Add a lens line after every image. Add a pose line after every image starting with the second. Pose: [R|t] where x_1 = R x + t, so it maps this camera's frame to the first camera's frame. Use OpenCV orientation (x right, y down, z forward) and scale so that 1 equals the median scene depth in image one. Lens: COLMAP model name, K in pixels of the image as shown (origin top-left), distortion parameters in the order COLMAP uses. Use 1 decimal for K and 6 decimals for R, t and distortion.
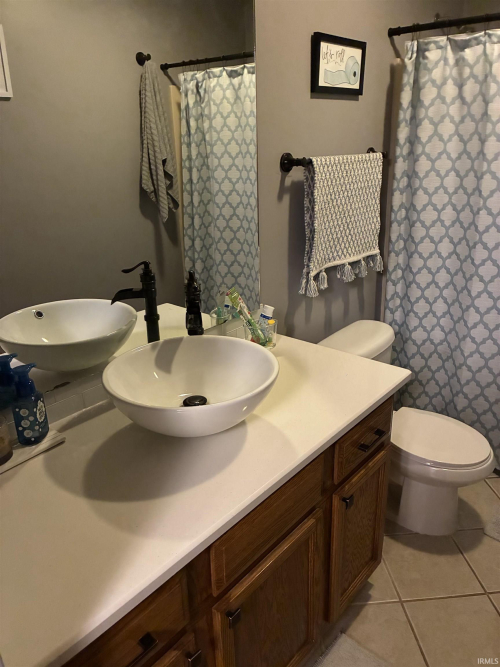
lens RADIAL K [[510.5, 0, 252.2], [0, 510.5, 334.2], [0, 0, 1]] dist [0.032816, -0.044333]
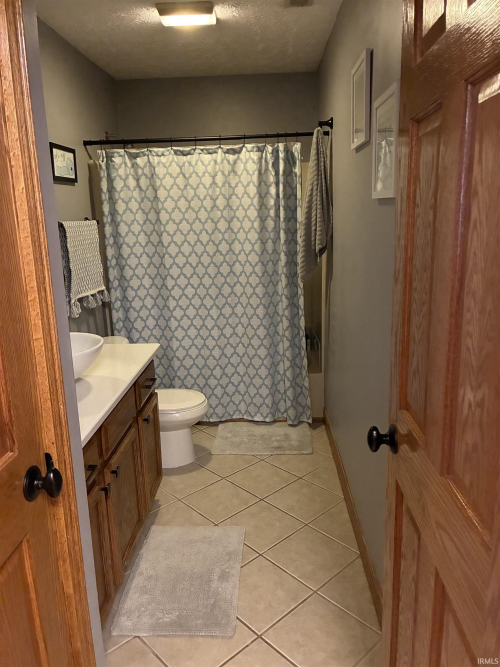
lens RADIAL K [[510.5, 0, 248.5], [0, 510.5, 331.1], [0, 0, 1]] dist [0.032816, -0.044333]
pose [[0.787563, -0.135160, 0.601229, -0.331453], [0.226335, 0.970904, -0.078215, 0.167527], [-0.573164, 0.197678, 0.795240, -0.353729]]
